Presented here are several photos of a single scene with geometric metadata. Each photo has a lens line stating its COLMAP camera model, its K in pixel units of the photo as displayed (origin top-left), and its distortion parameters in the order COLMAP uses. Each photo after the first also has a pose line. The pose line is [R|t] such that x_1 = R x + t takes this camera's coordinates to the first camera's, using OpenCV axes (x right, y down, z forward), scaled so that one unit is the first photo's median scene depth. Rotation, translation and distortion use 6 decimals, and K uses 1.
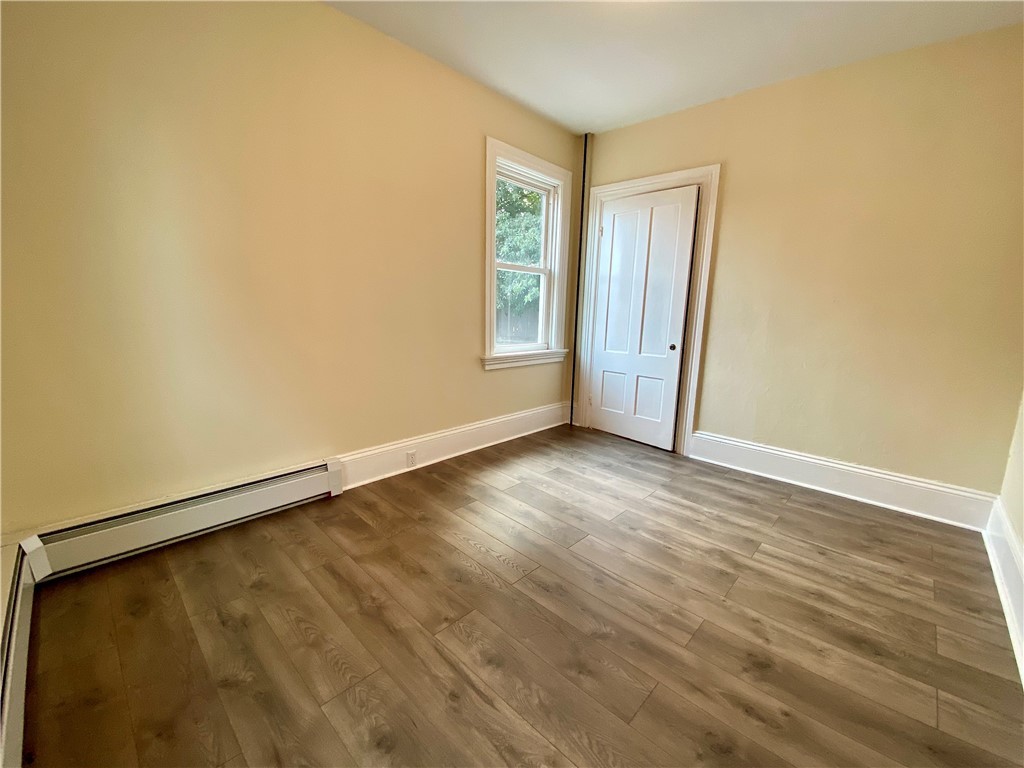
lens RADIAL K [[403.0, 0, 496.6], [0, 403.0, 386.3], [0, 0, 1]] dist [0.034952, -0.026105]
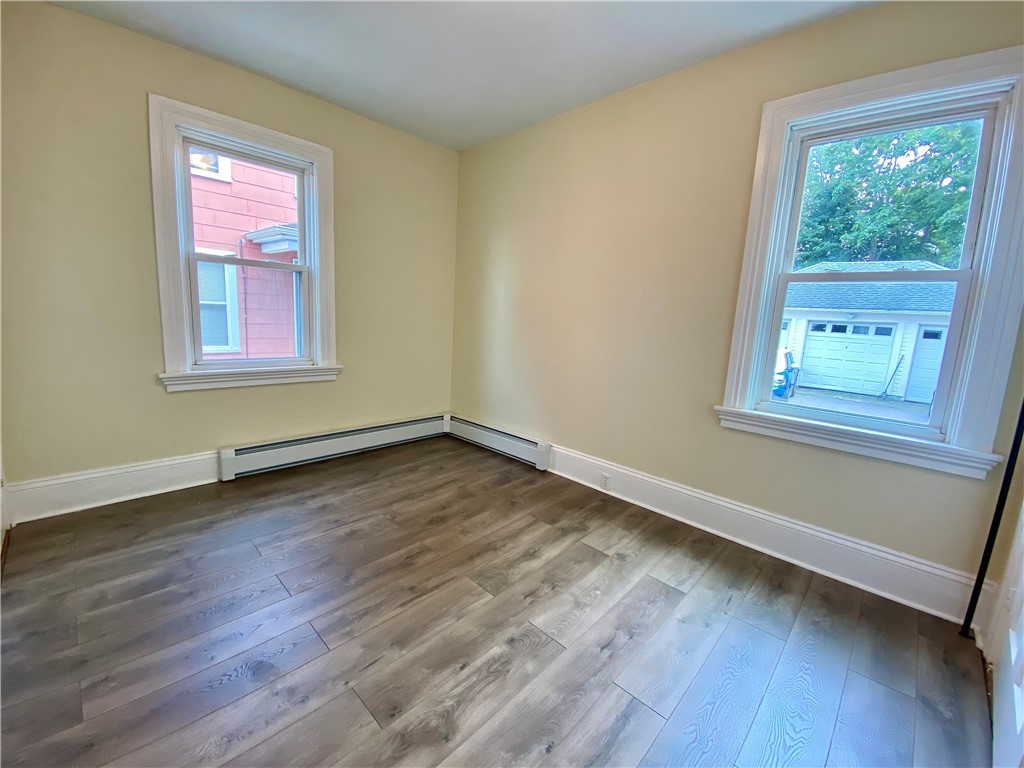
lens RADIAL K [[411.3, 0, 512.7], [0, 411.3, 388.0], [0, 0, 1]] dist [0.044035, -0.029333]
pose [[0.044948, 0.158054, -0.986407, 0.953286], [-0.245201, 0.958945, 0.142481, -0.165838], [0.968430, 0.235464, 0.081857, 0.822595]]
